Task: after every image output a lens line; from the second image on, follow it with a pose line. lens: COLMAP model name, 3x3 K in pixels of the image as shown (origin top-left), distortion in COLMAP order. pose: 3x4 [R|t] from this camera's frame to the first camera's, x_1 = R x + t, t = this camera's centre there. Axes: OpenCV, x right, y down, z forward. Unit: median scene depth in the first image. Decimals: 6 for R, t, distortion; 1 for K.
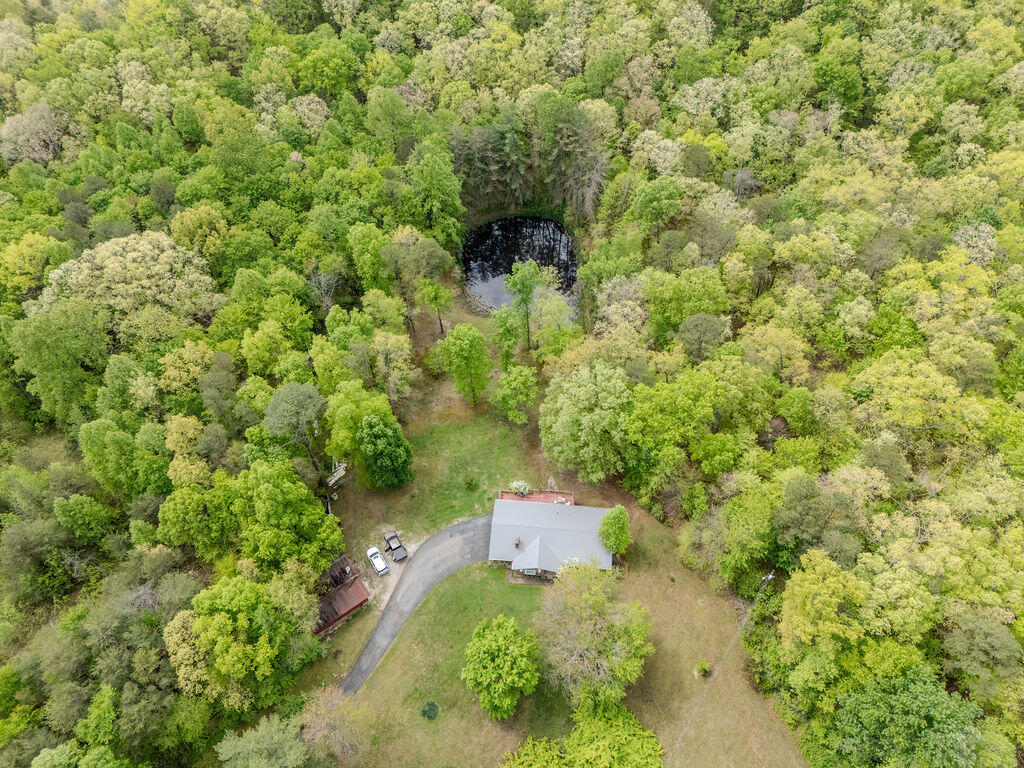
lens RADIAL K [[754.5, 0, 511.9], [0, 754.5, 378.0], [0, 0, 1]] dist [0.066278, -0.055142]
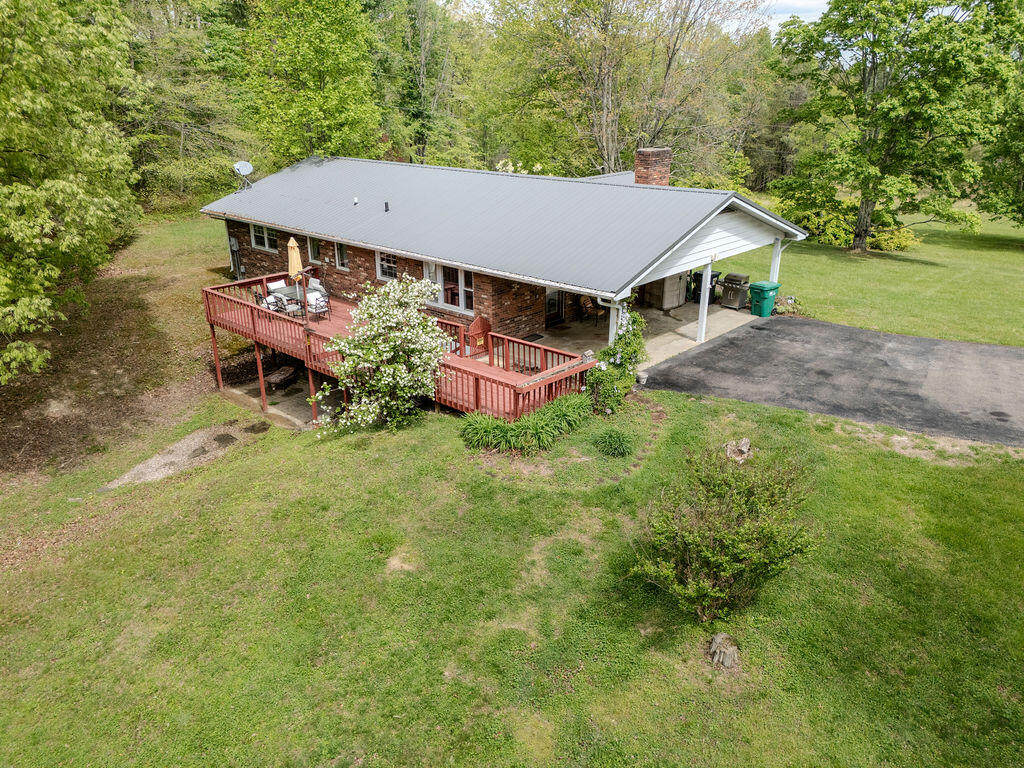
lens RADIAL K [[754.5, 0, 507.1], [0, 754.5, 380.0], [0, 0, 1]] dist [0.066278, -0.055142]
pose [[-0.793364, -0.213602, 0.570043, -0.074857], [0.480585, 0.354997, 0.801882, 0.042314], [-0.373647, 0.910138, -0.178988, 0.903167]]
